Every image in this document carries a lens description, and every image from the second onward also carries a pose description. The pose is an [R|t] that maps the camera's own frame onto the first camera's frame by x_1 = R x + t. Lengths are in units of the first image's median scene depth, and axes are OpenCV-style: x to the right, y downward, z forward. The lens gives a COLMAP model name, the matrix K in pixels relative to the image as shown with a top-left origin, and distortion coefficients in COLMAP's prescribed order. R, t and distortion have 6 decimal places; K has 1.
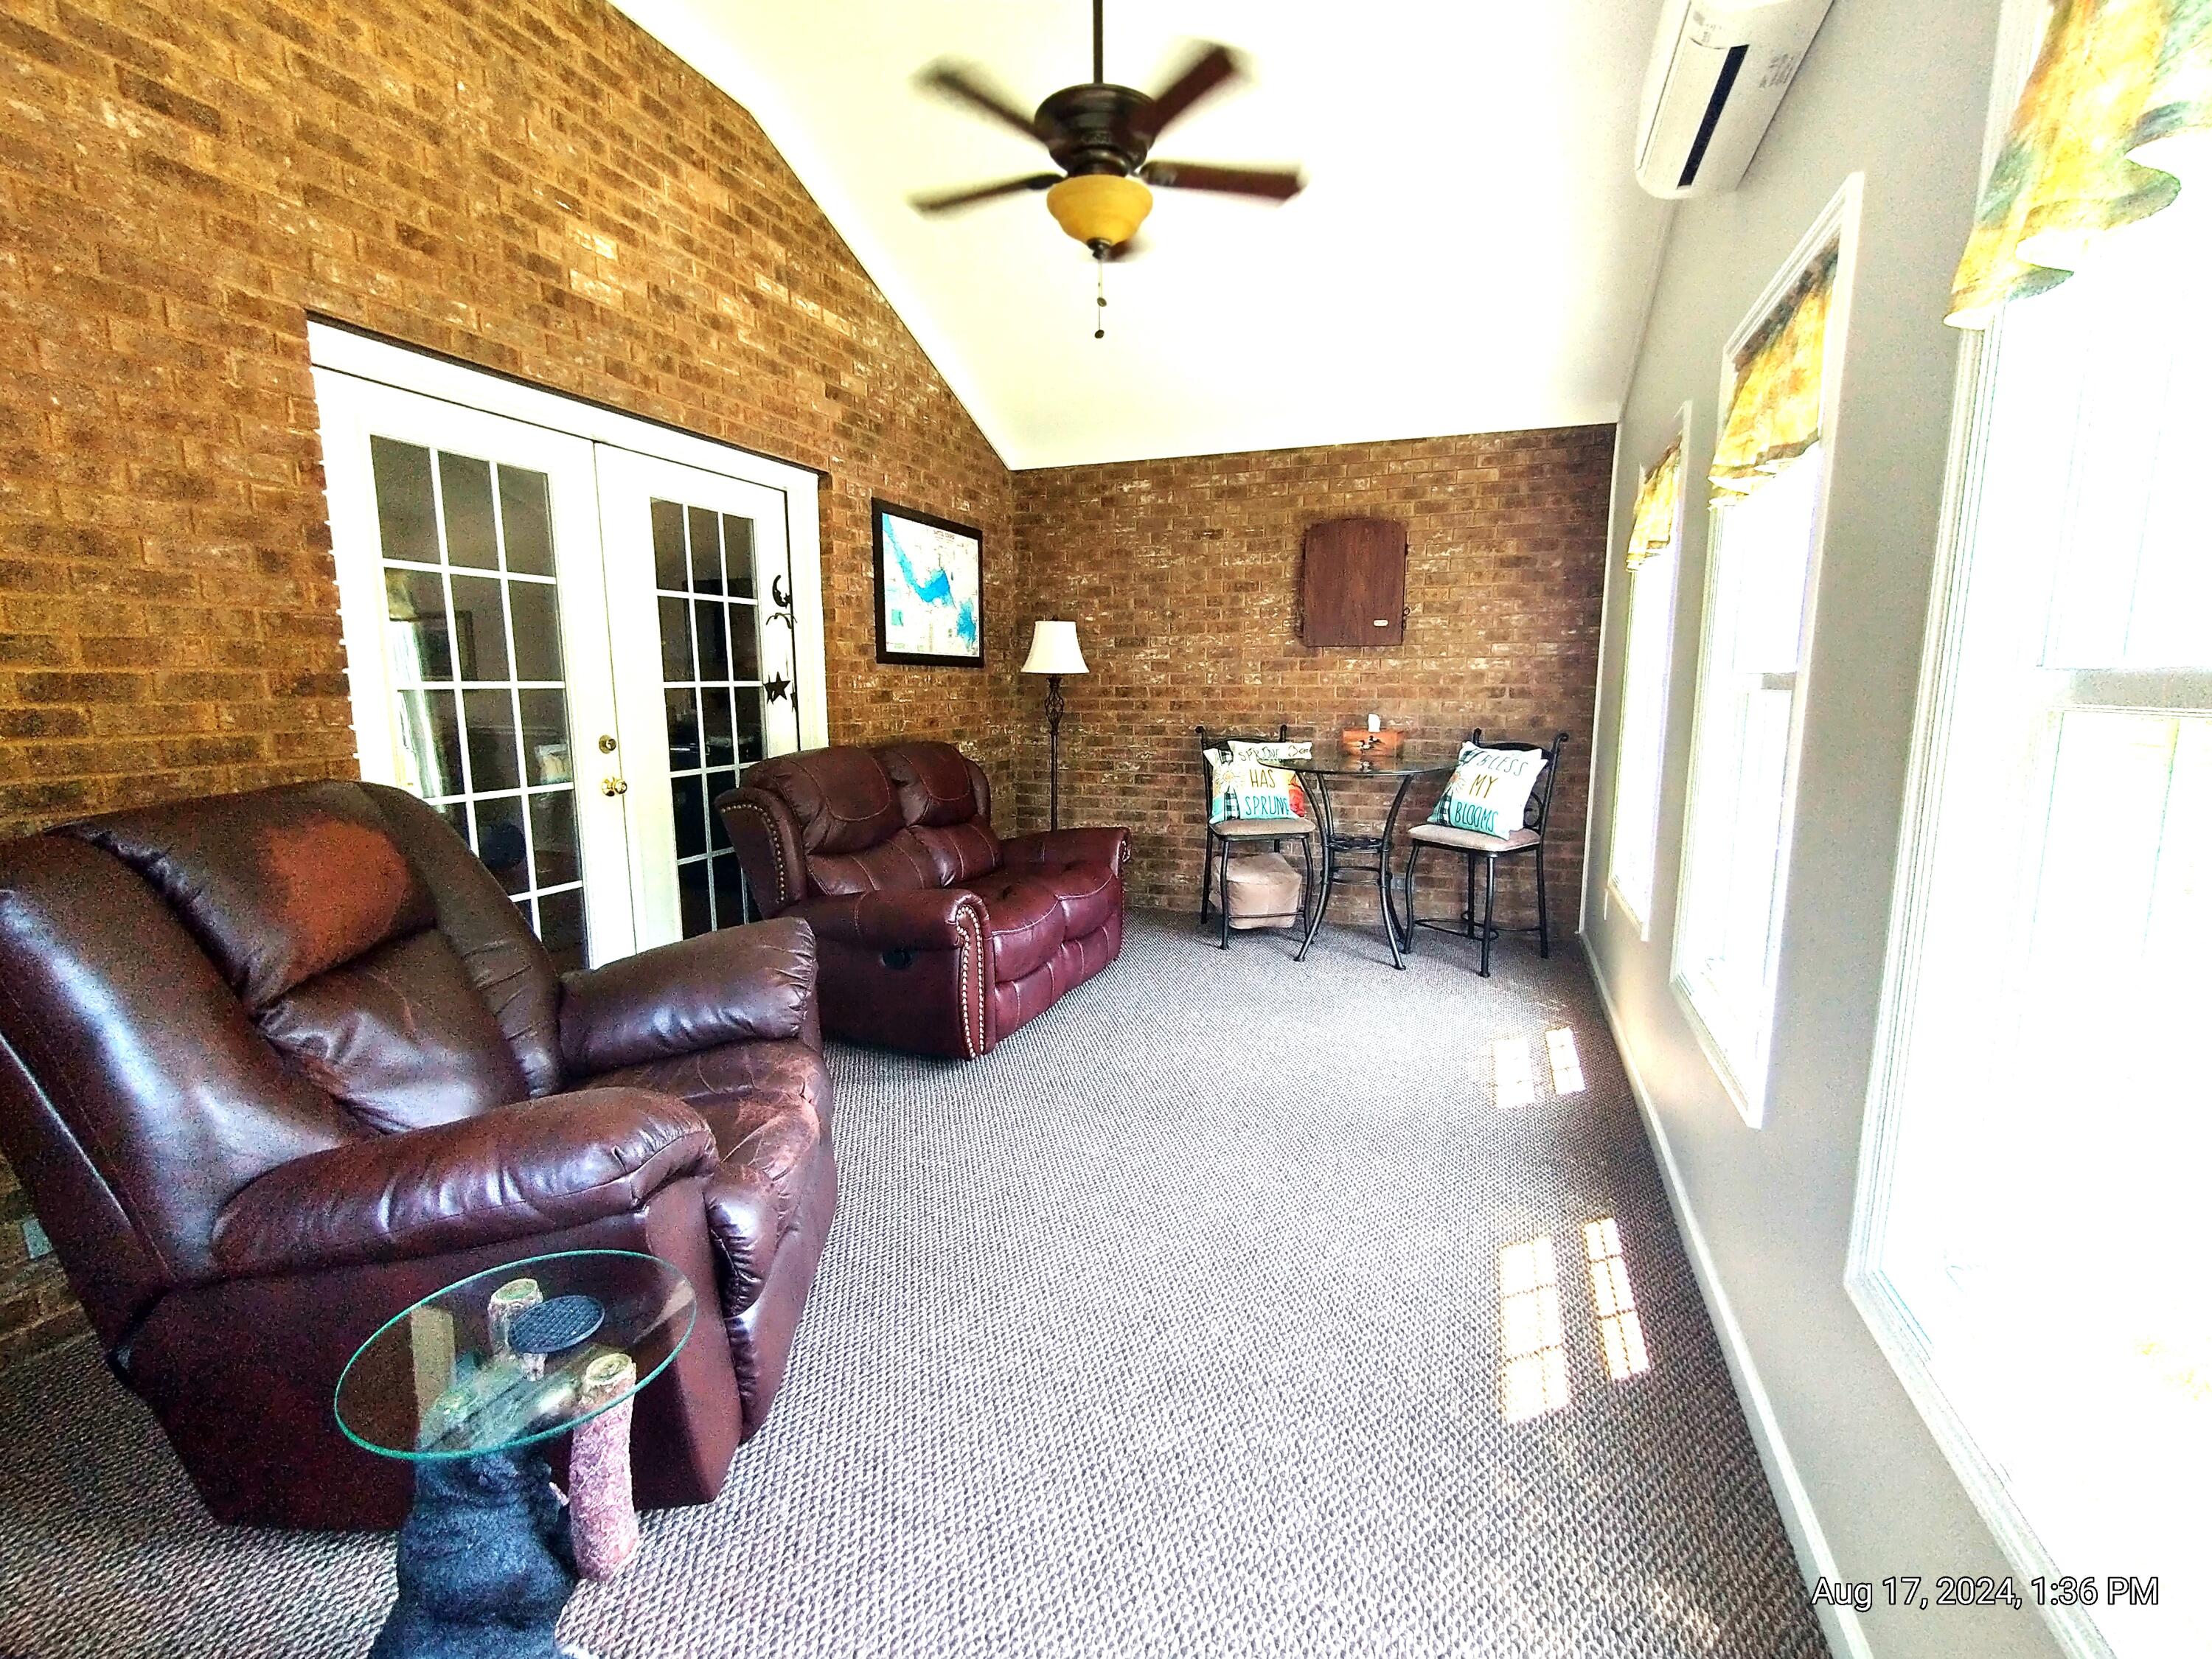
lens RADIAL K [[957.9, 0, 1108.3], [0, 957.9, 824.4], [0, 0, 1]] dist [-0.002972, -0.000353]
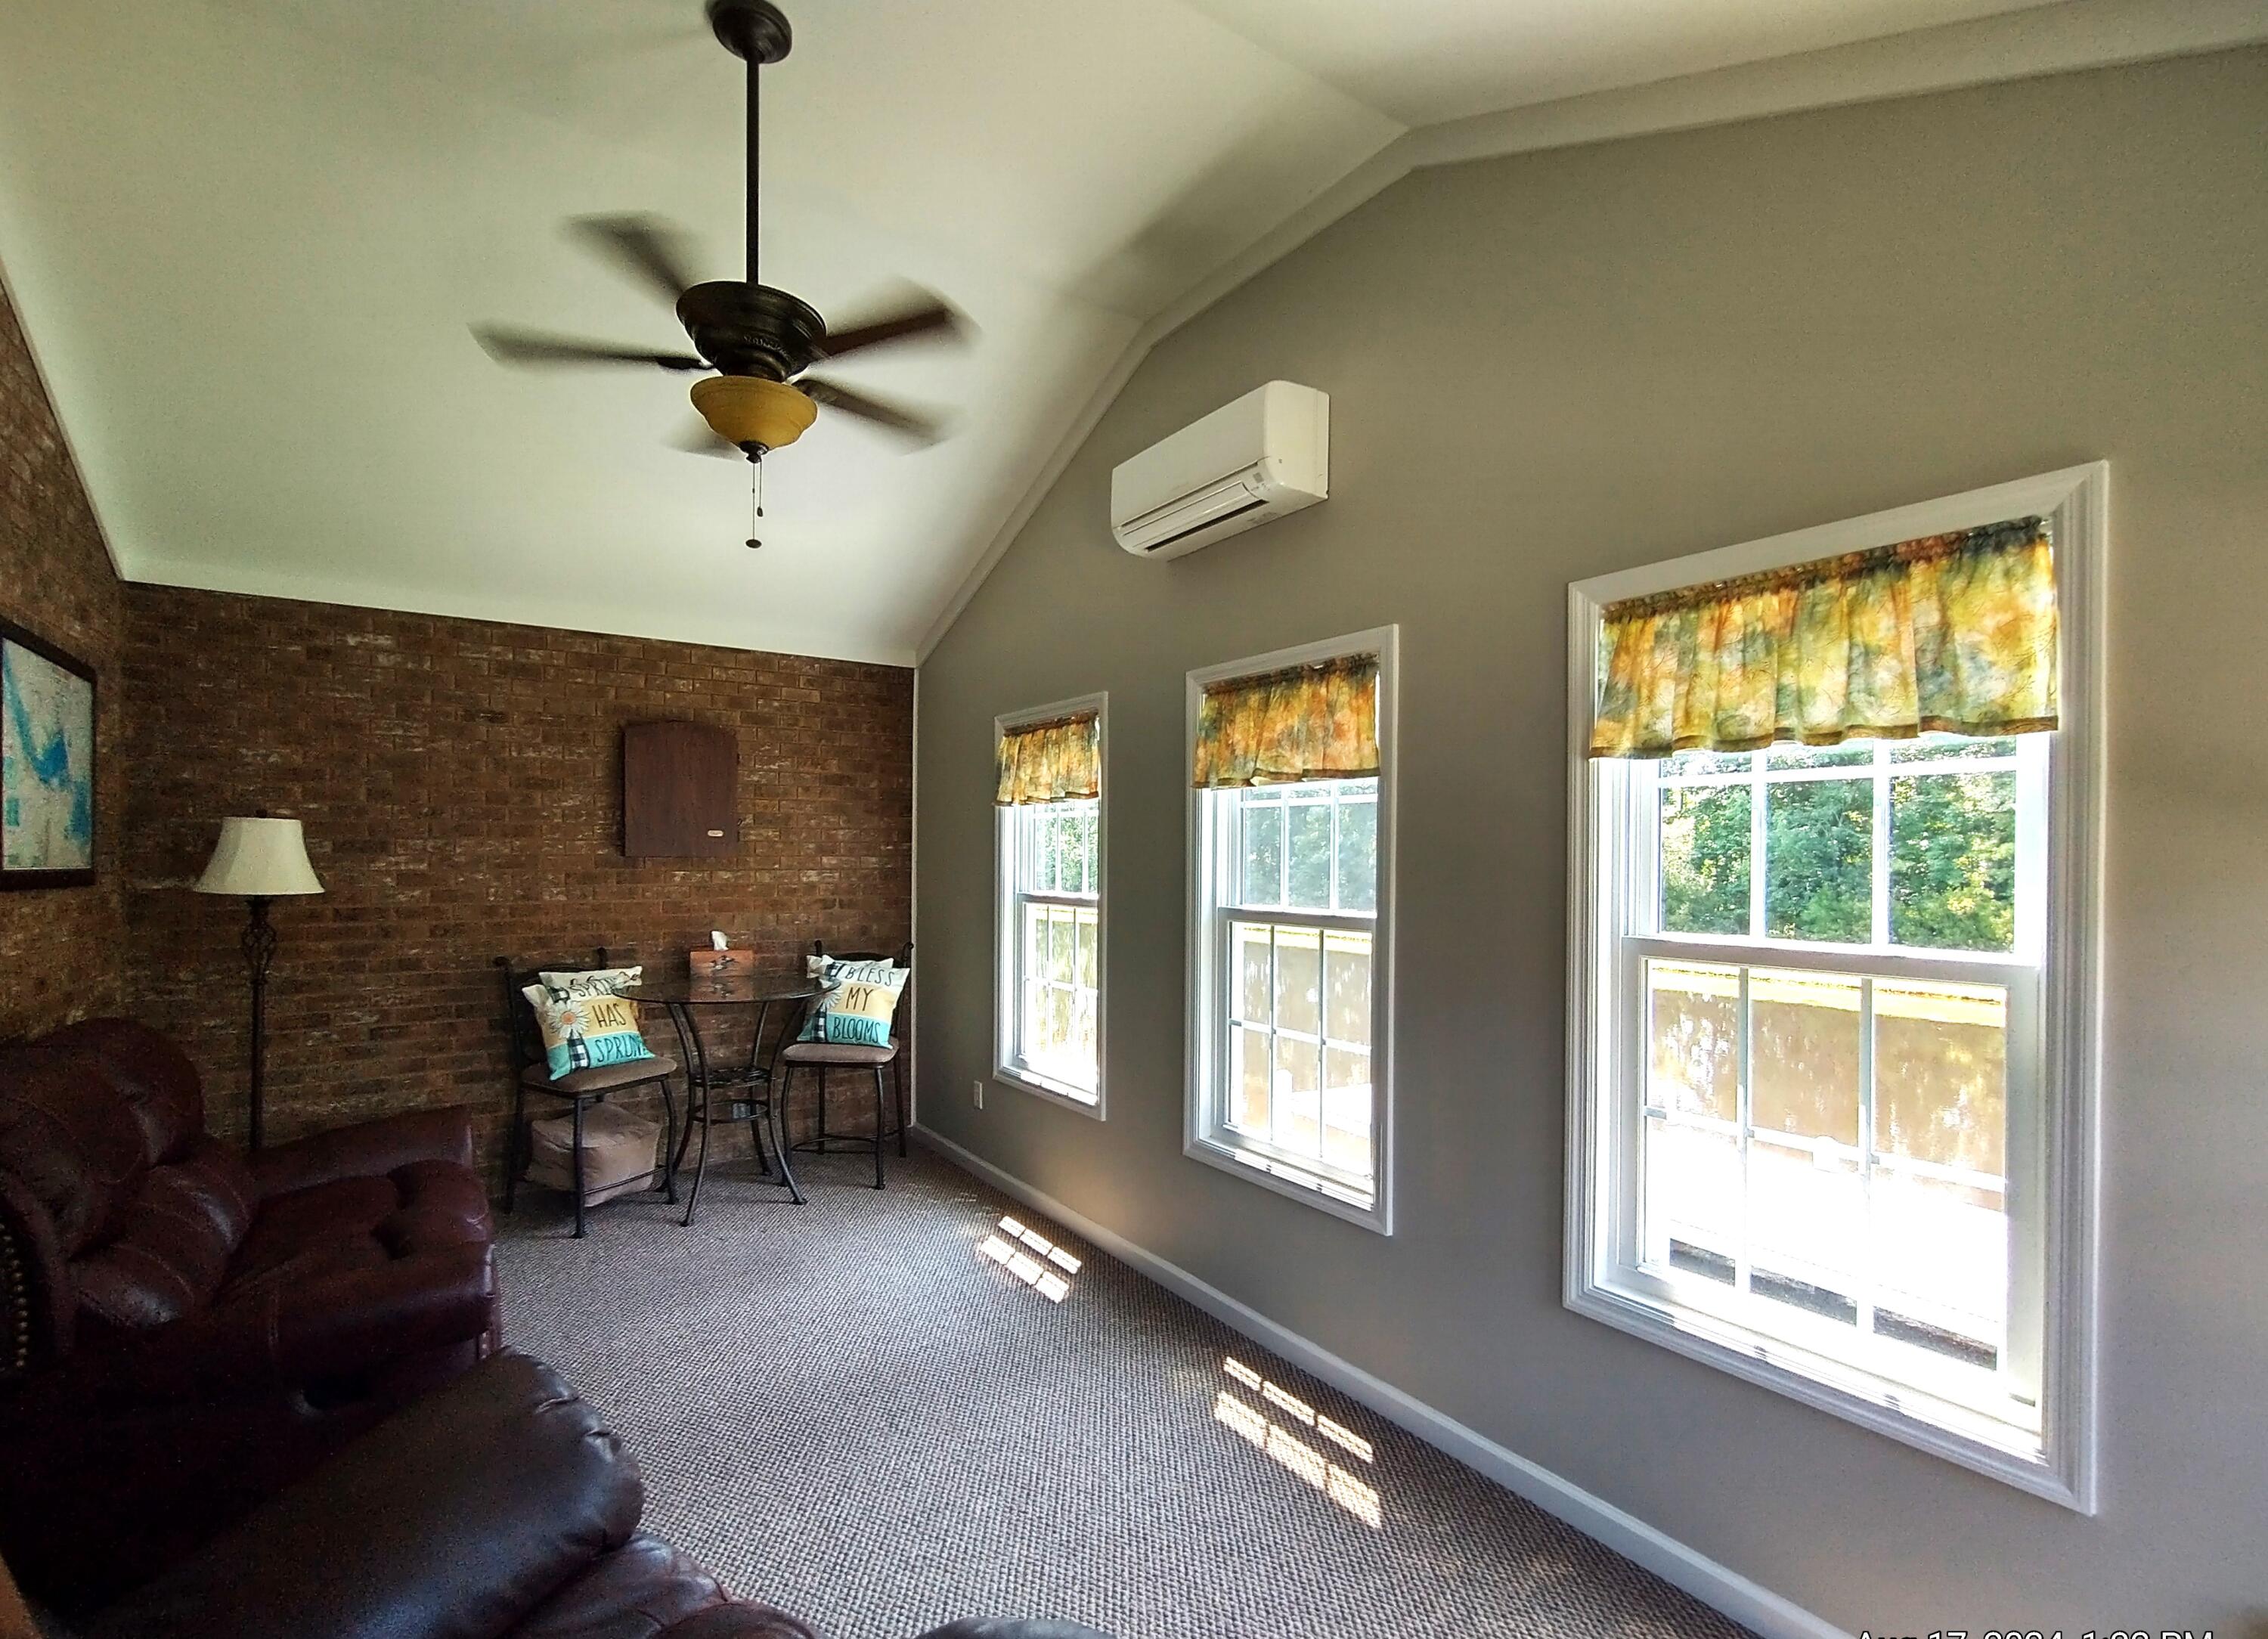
lens RADIAL K [[1048.4, 0, 1032.8], [0, 1048.4, 865.7], [0, 0, 1]] dist [-0.004125, -0.001041]
pose [[0.617793, -0.007537, 0.786305, -0.322937], [0.114280, 0.990198, -0.080298, -0.060988], [-0.777992, 0.139466, 0.612599, 0.136054]]
